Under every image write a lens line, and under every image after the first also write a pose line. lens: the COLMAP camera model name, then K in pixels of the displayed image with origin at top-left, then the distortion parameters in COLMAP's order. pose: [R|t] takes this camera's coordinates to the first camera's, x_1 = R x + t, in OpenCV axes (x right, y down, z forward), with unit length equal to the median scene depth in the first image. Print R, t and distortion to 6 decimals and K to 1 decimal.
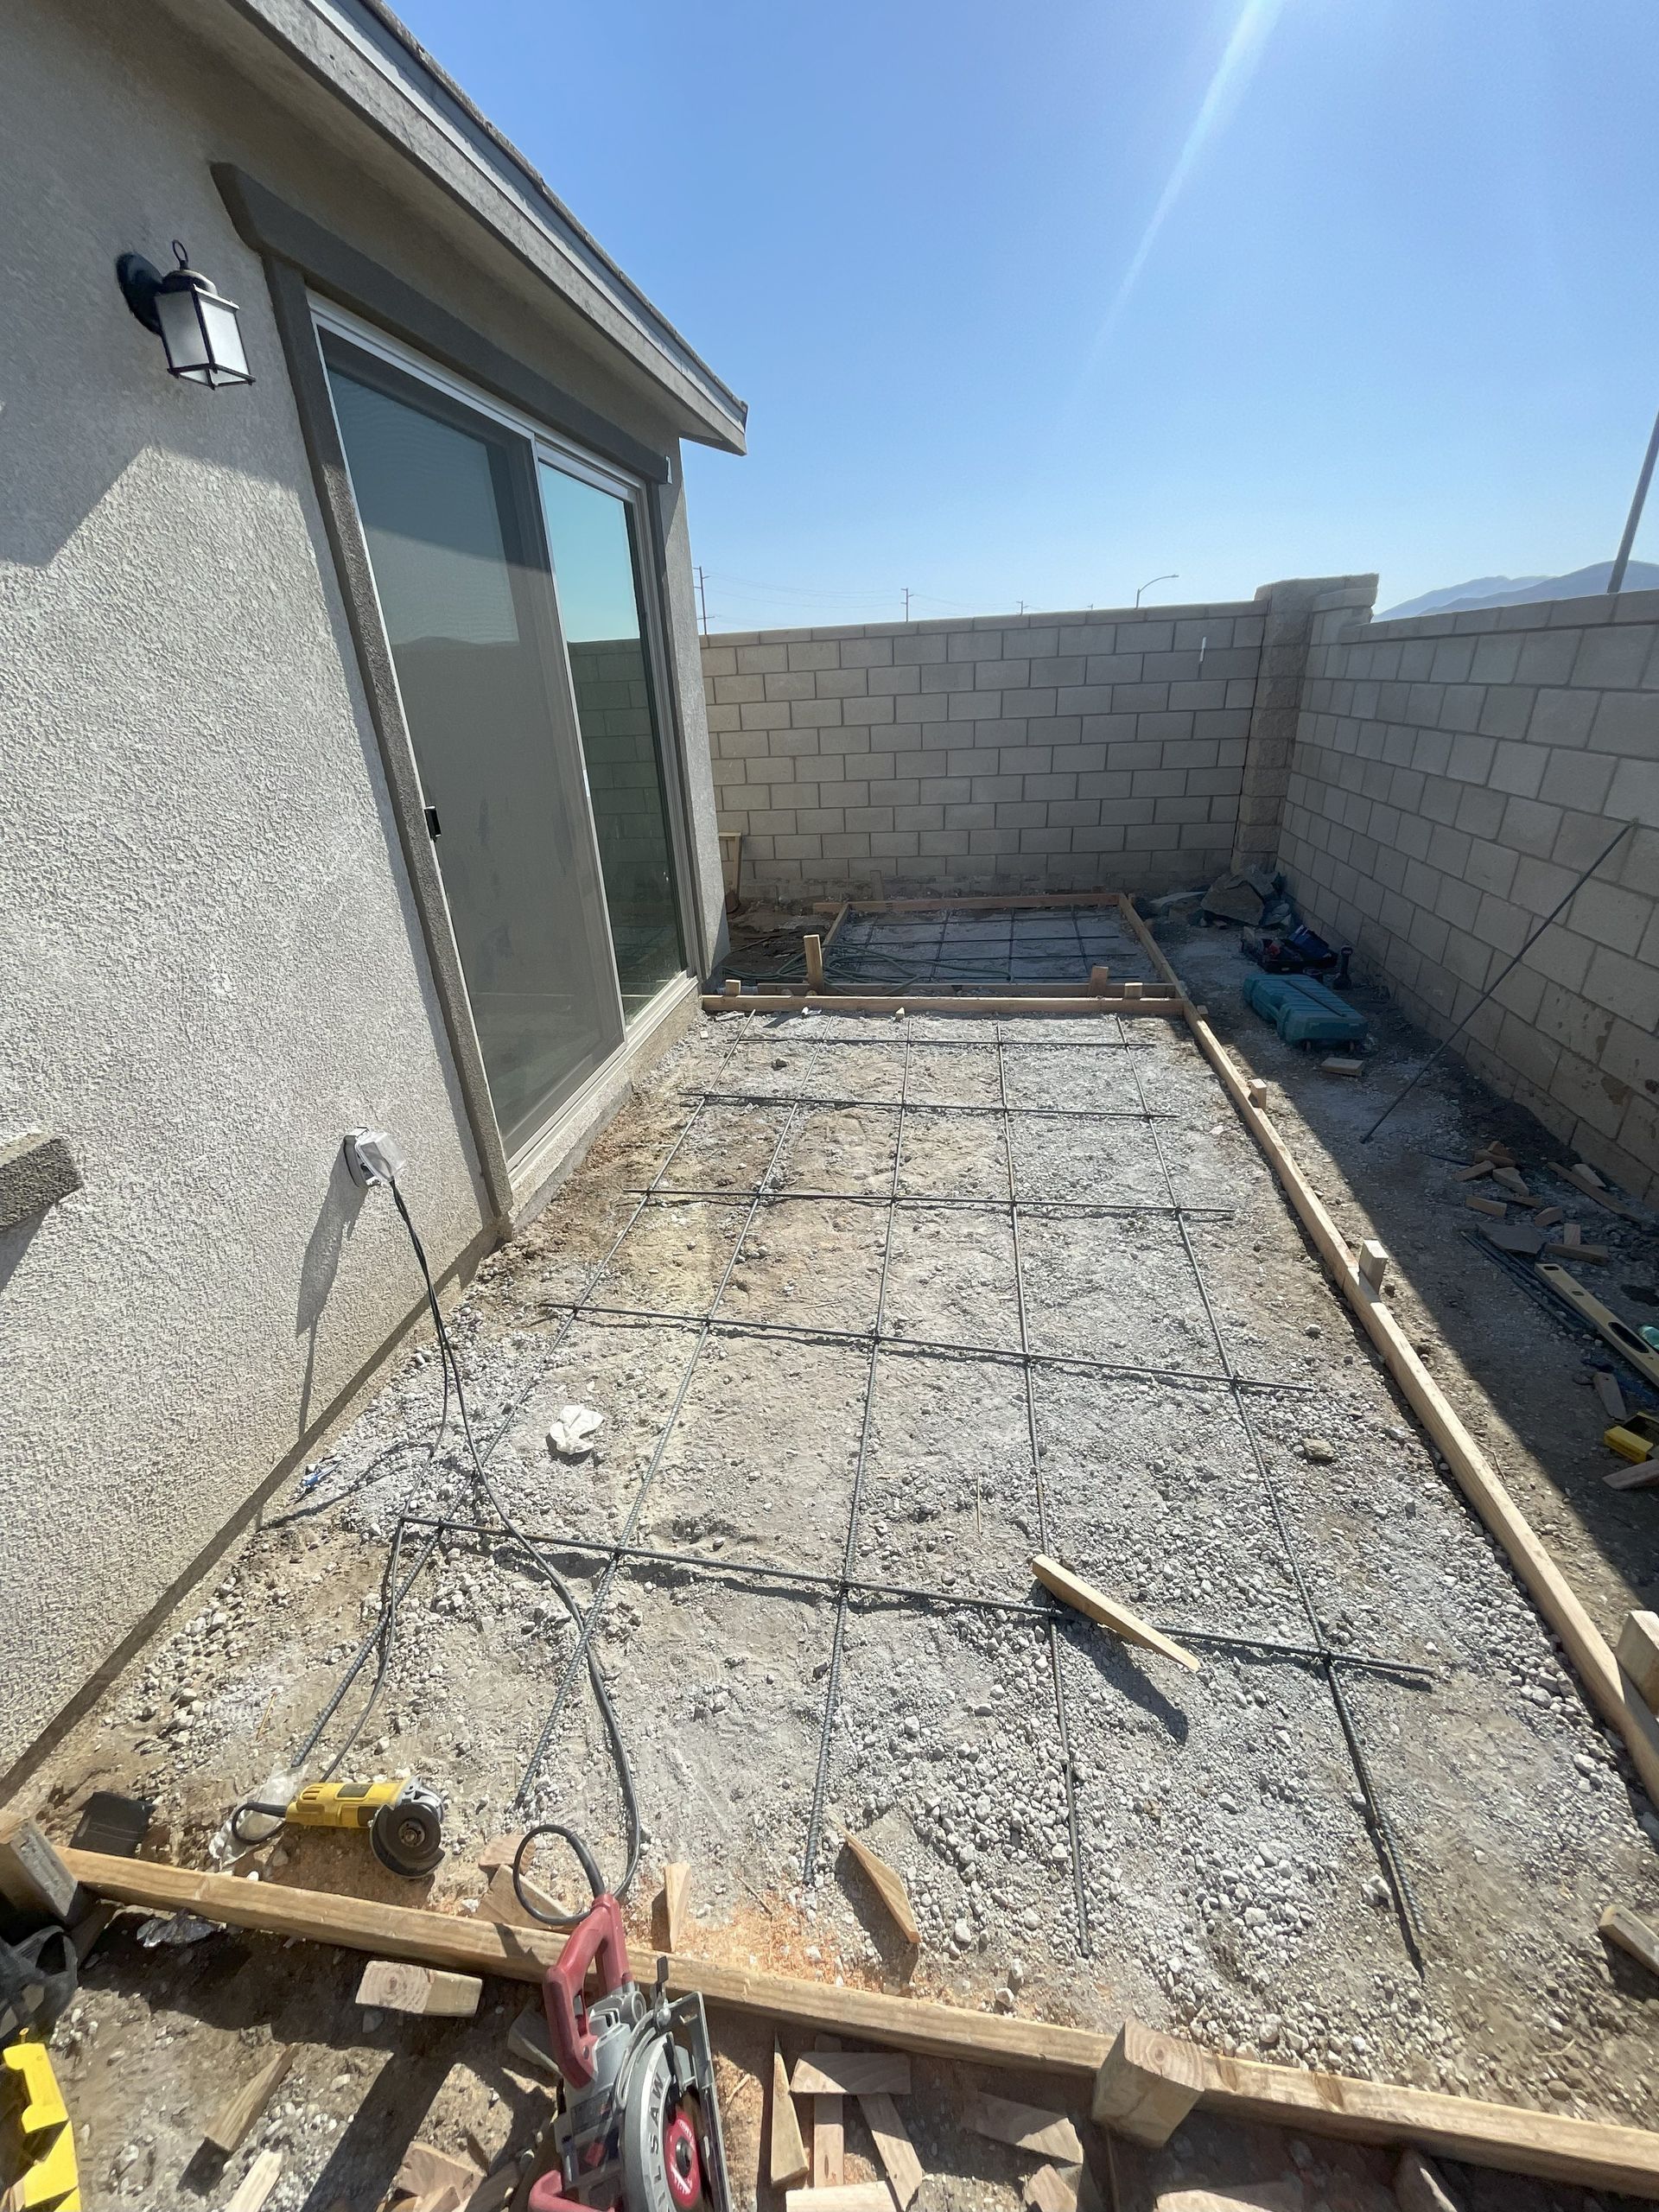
lens RADIAL K [[899.2, 0, 821.2], [0, 899.2, 1105.5], [0, 0, 1]] dist [-0.001609, 0.000988]
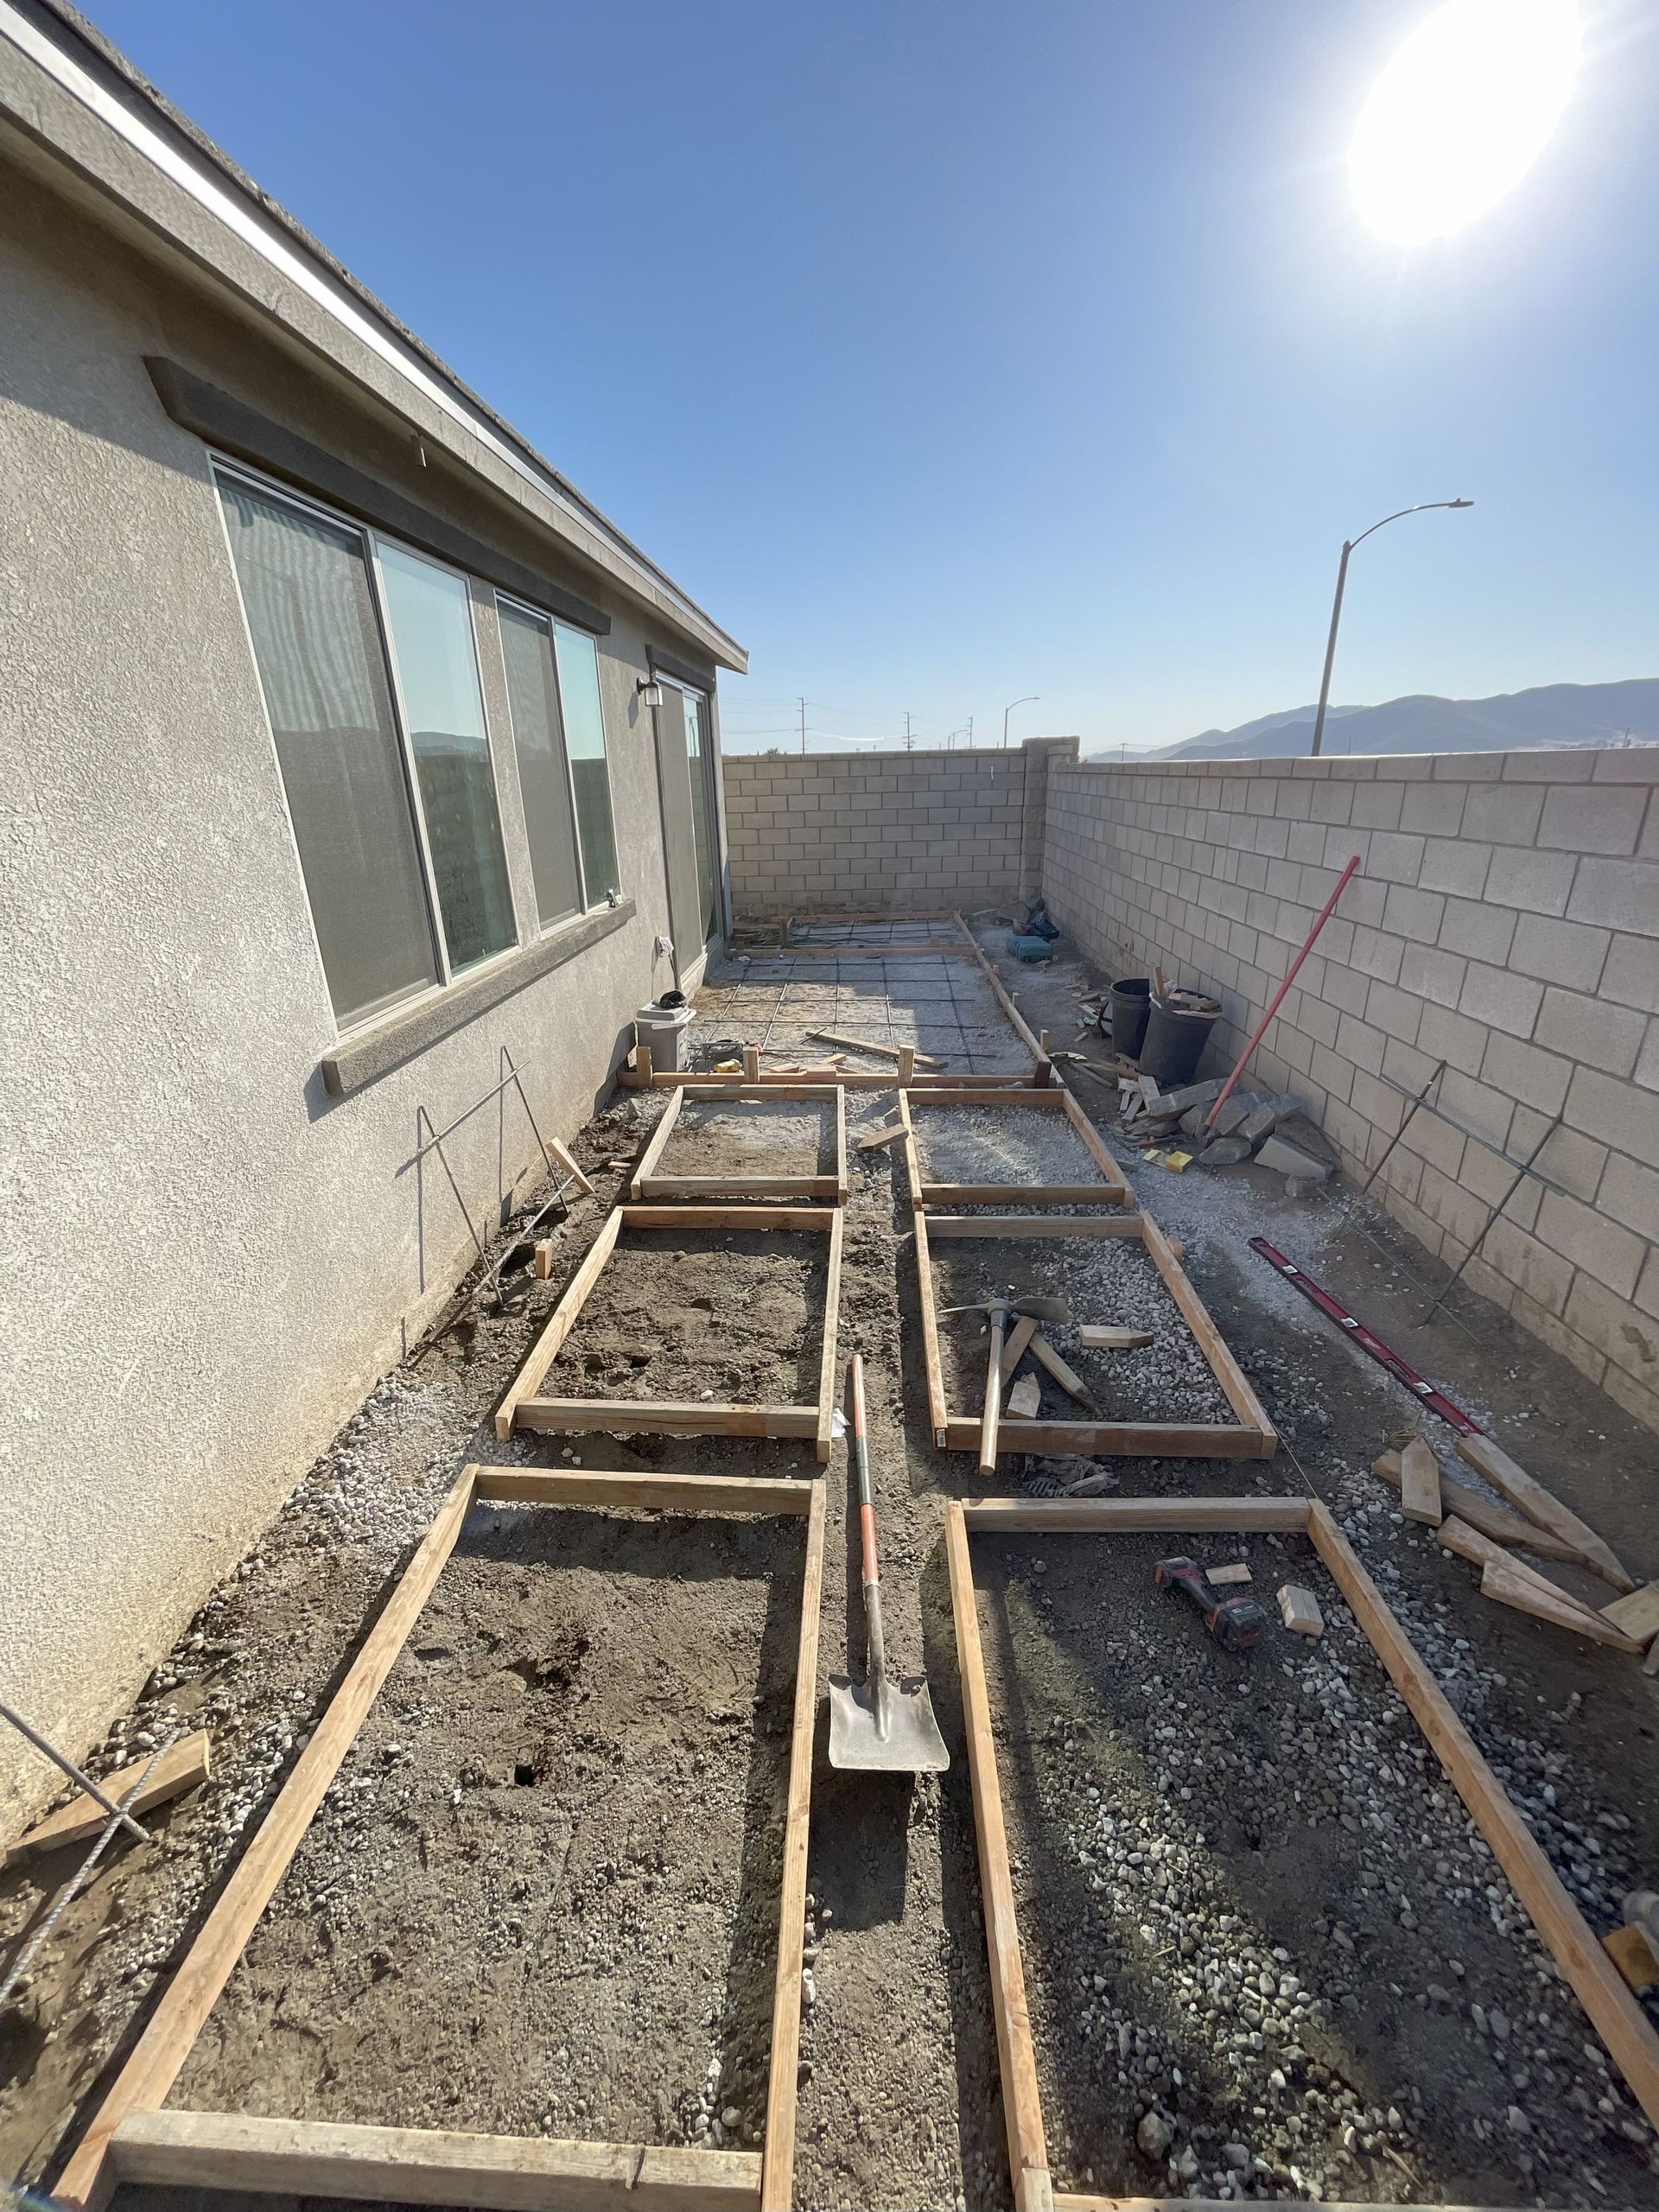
lens RADIAL K [[899.2, 0, 814.4], [0, 899.2, 1122.8], [0, 0, 1]] dist [-0.001609, 0.000988]
pose [[0.994890, -0.014979, 0.099845, -0.114211], [0.022254, 0.997146, -0.072144, 0.304609], [-0.098479, 0.073997, 0.992384, -0.681486]]
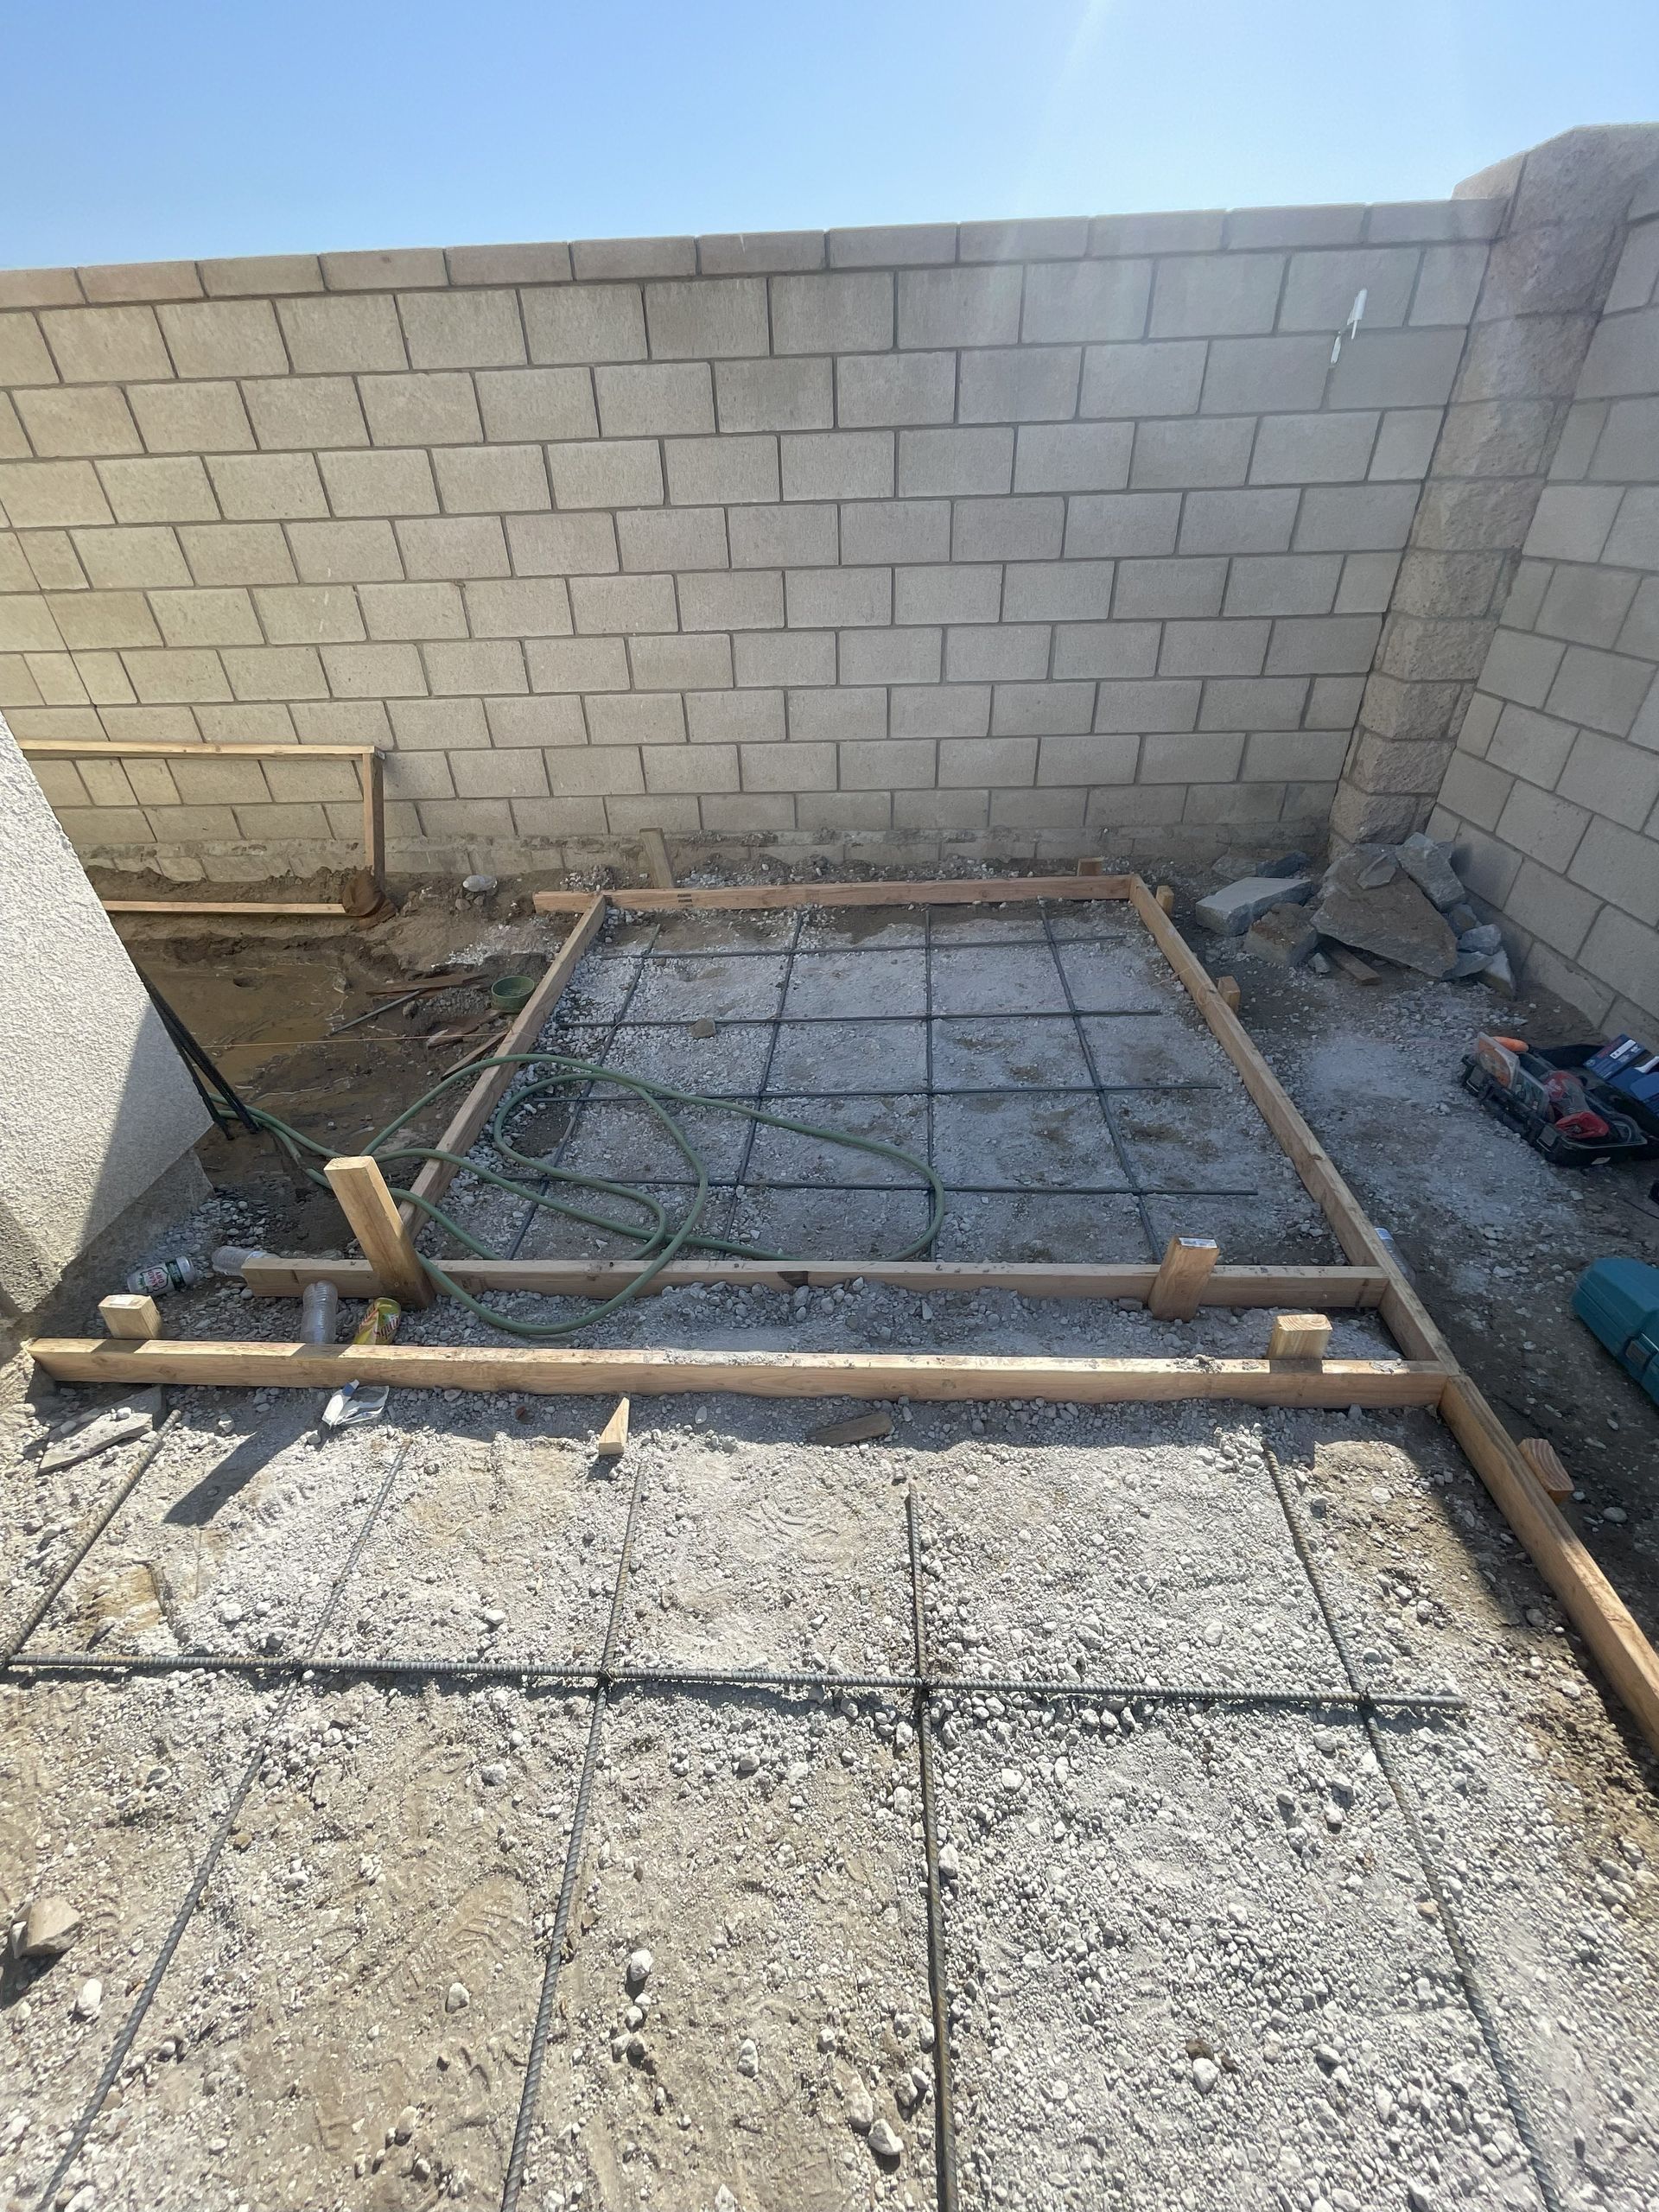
lens RADIAL K [[899.2, 0, 824.0], [0, 899.2, 1087.2], [0, 0, 1]] dist [-0.001609, 0.000988]
pose [[0.993029, -0.048892, 0.107249, 0.107714], [0.032606, 0.988351, 0.148658, -0.218121], [-0.113268, -0.144124, 0.983056, 0.549938]]
